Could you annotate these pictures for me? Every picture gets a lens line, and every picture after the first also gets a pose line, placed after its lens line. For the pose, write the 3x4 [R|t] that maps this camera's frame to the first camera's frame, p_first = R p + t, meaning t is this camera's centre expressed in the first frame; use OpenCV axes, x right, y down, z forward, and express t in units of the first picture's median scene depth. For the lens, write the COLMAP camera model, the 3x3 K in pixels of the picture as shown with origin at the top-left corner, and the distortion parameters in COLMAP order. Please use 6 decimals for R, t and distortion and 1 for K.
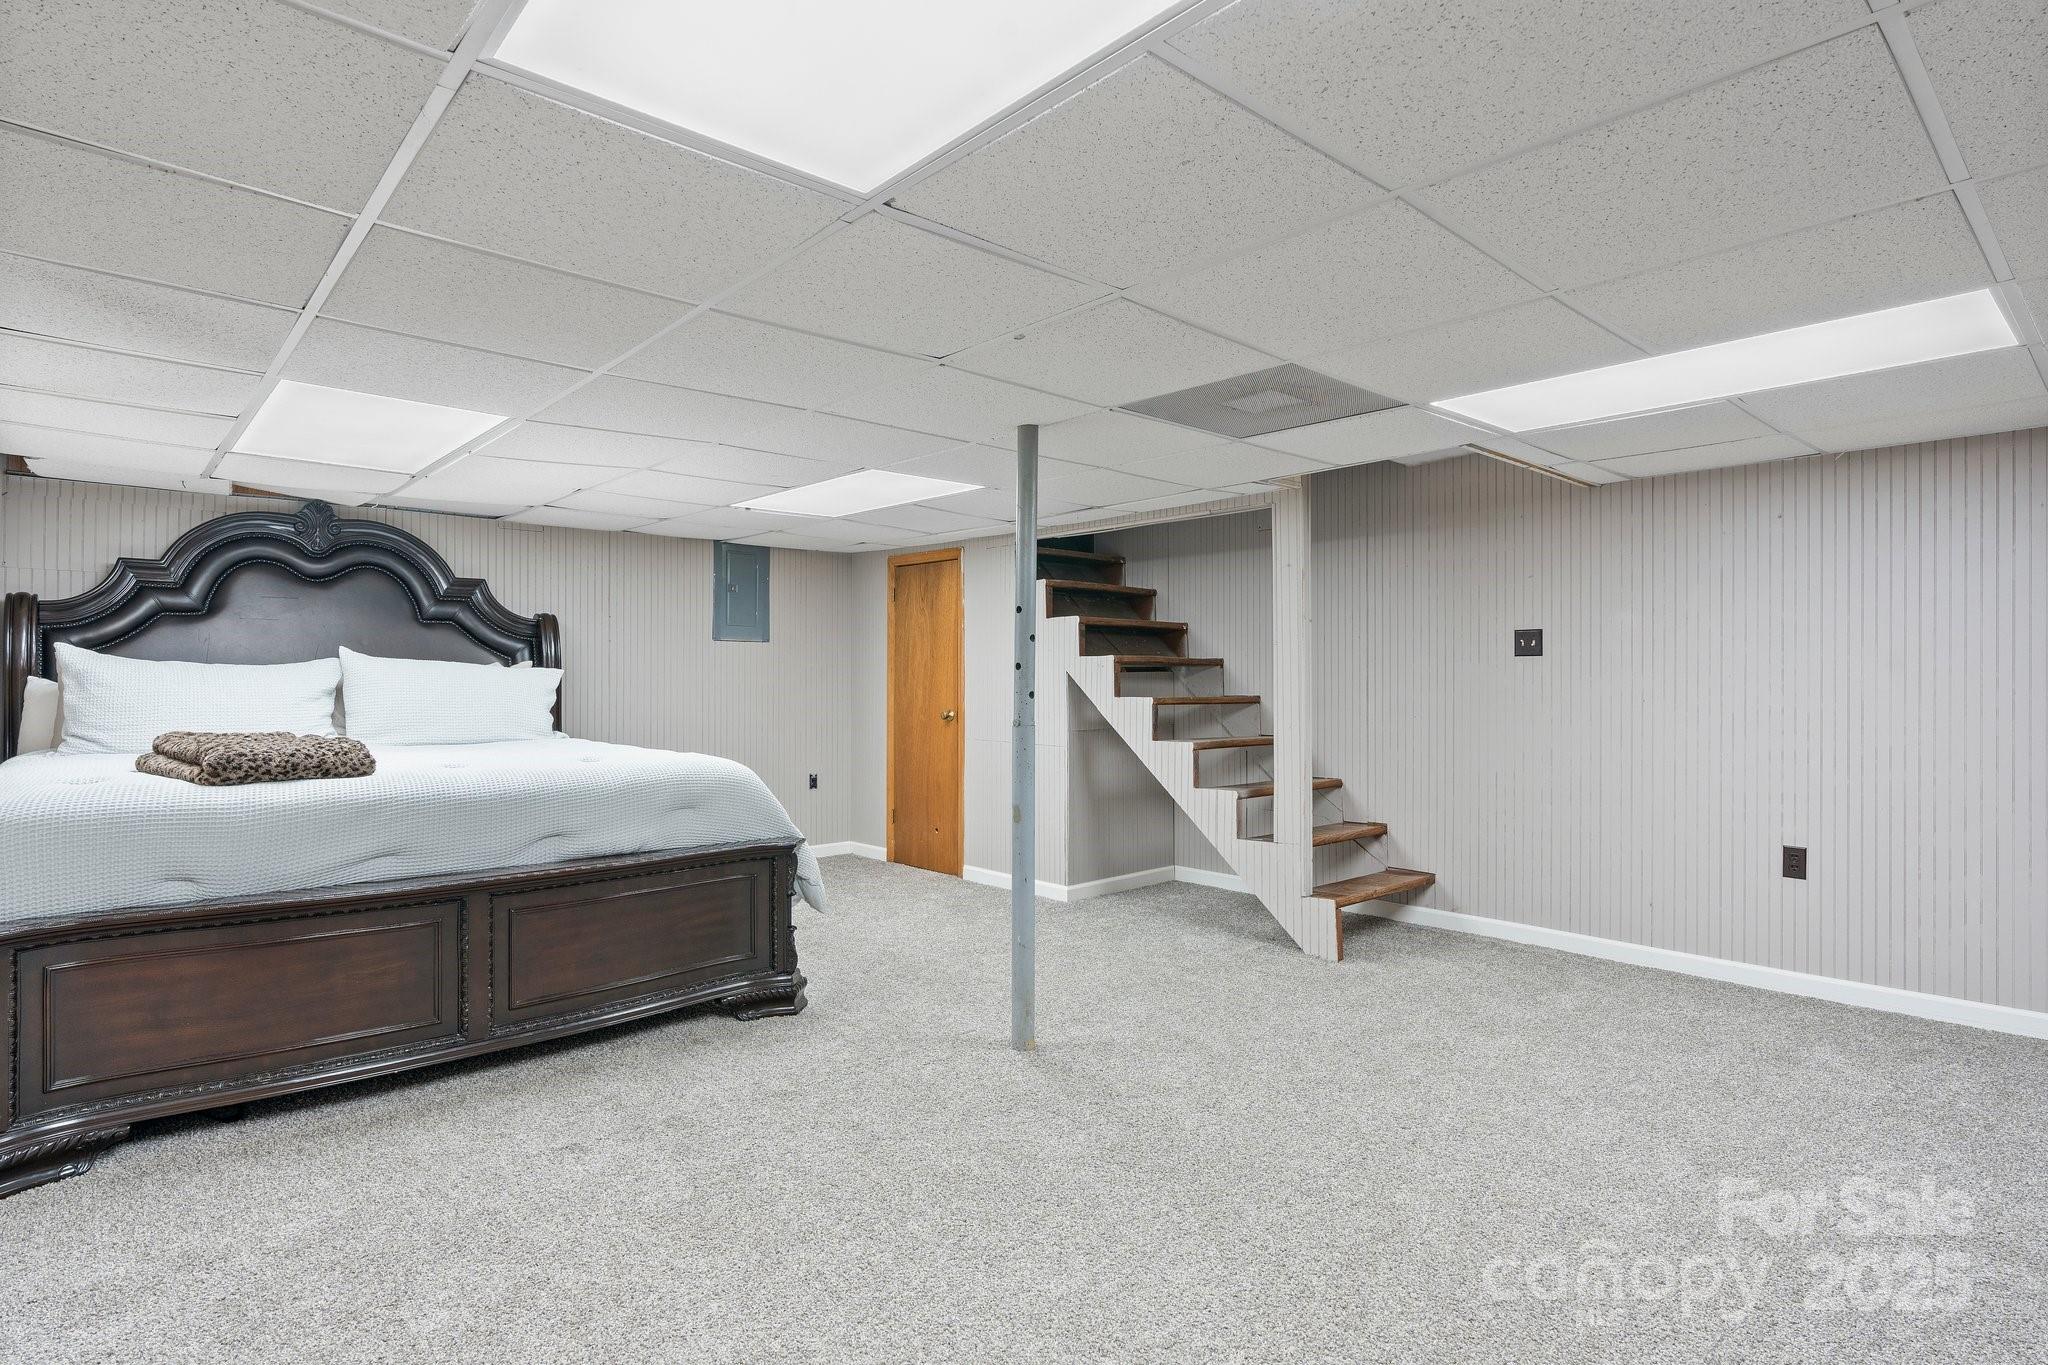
lens RADIAL K [[1065.7, 0, 1024.7], [0, 1065.7, 677.4], [0, 0, 1]] dist [-0.005038, -0.001901]
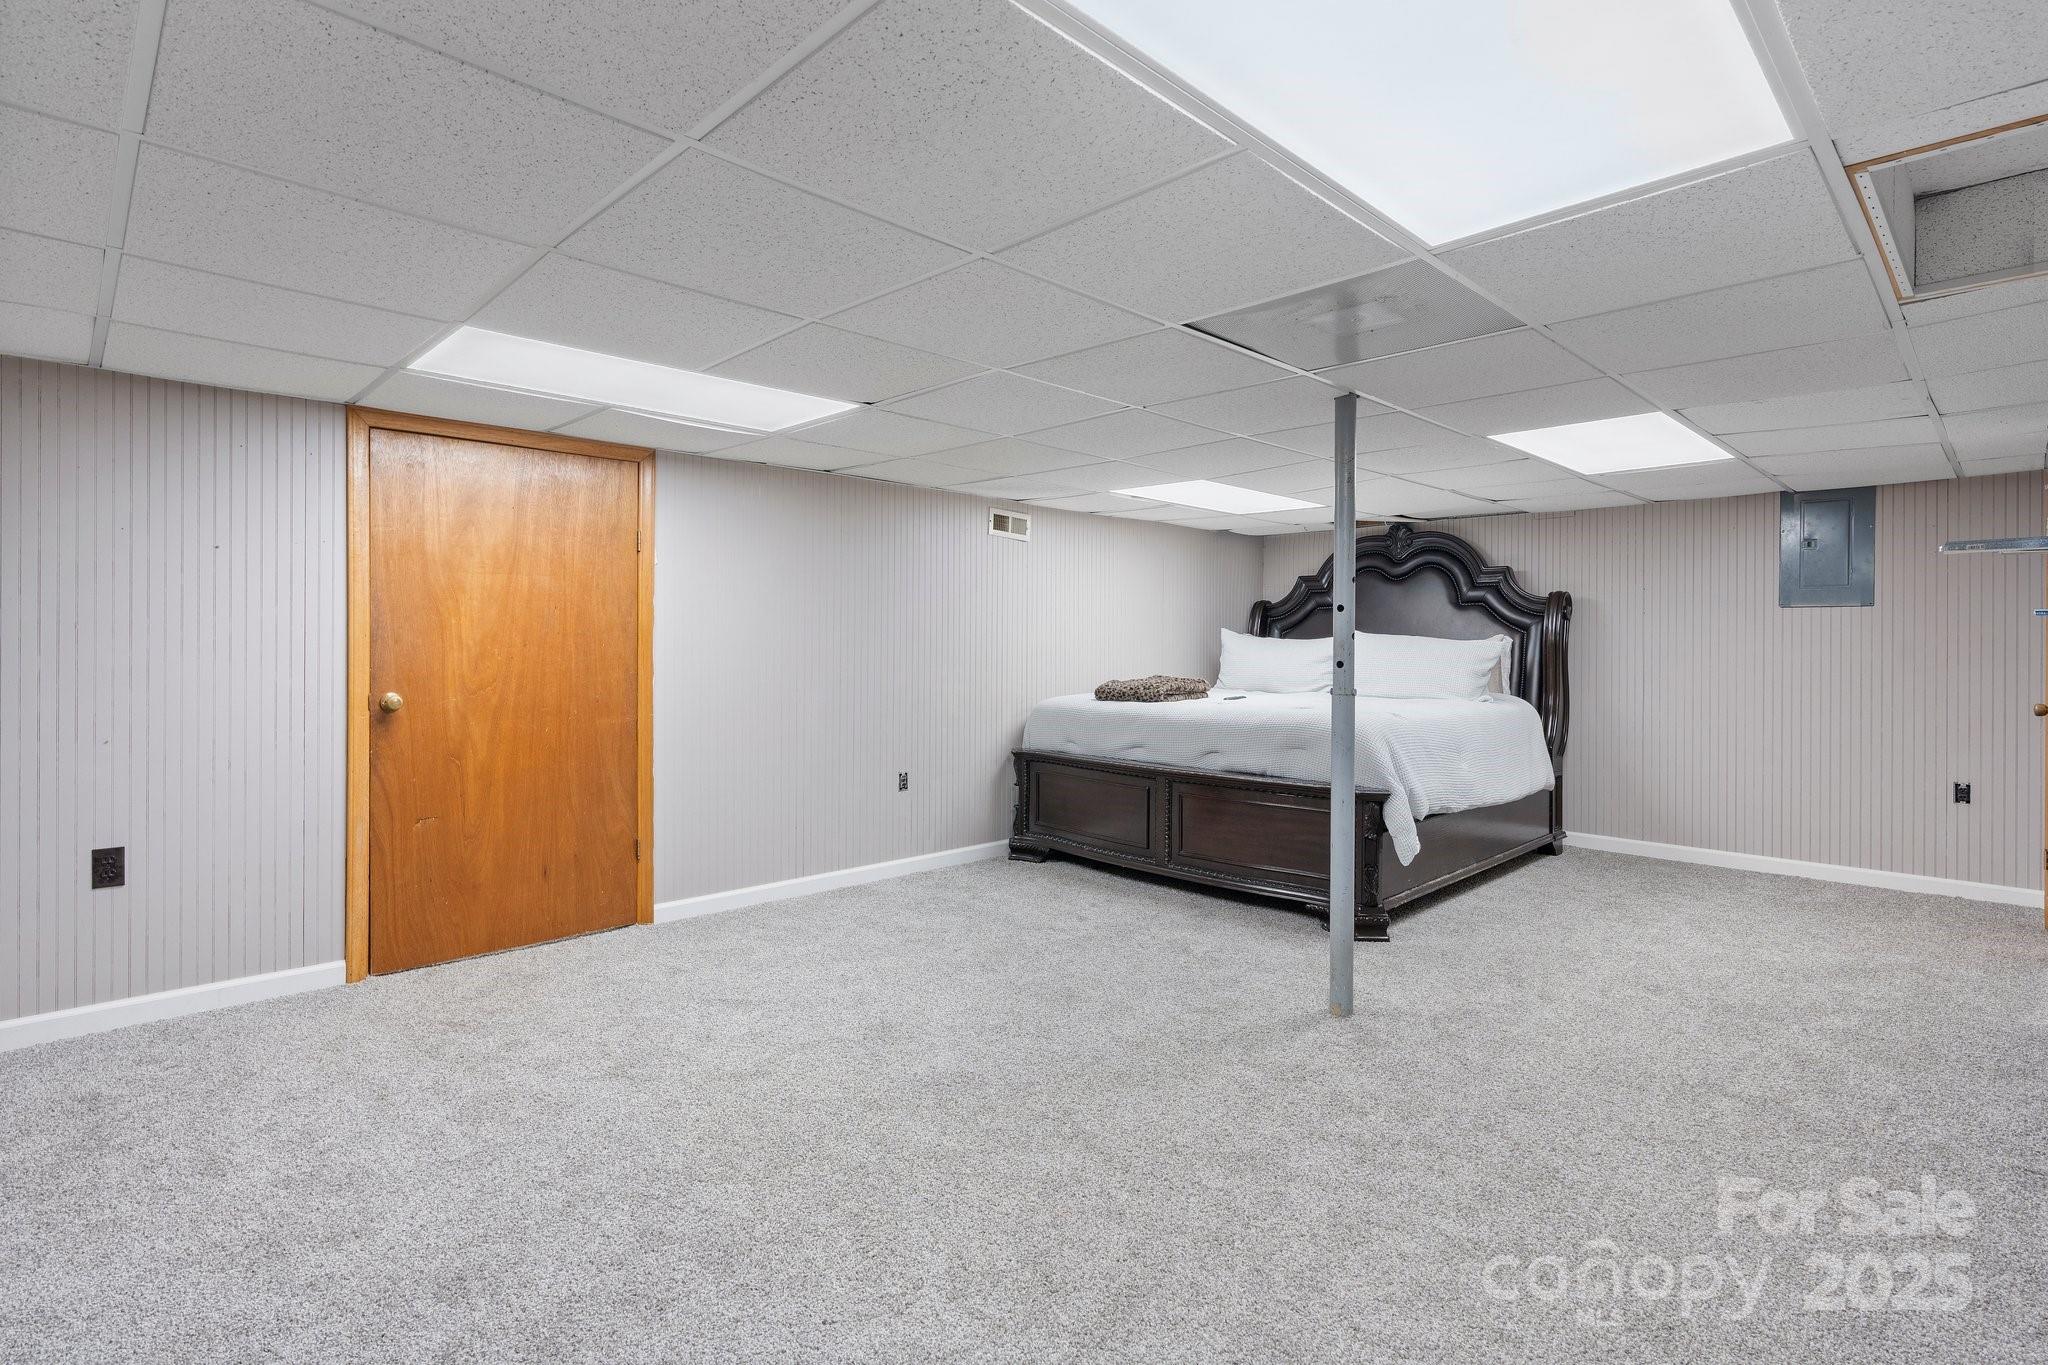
lens RADIAL K [[999.2, 0, 1024.2], [0, 999.2, 666.9], [0, 0, 1]] dist [-0.010746, 0.000205]
pose [[0.046505, 0.019867, -0.998720, 0.604630], [-0.005428, 0.999792, 0.019636, 0.001698], [0.998903, 0.004508, 0.046604, 0.425339]]
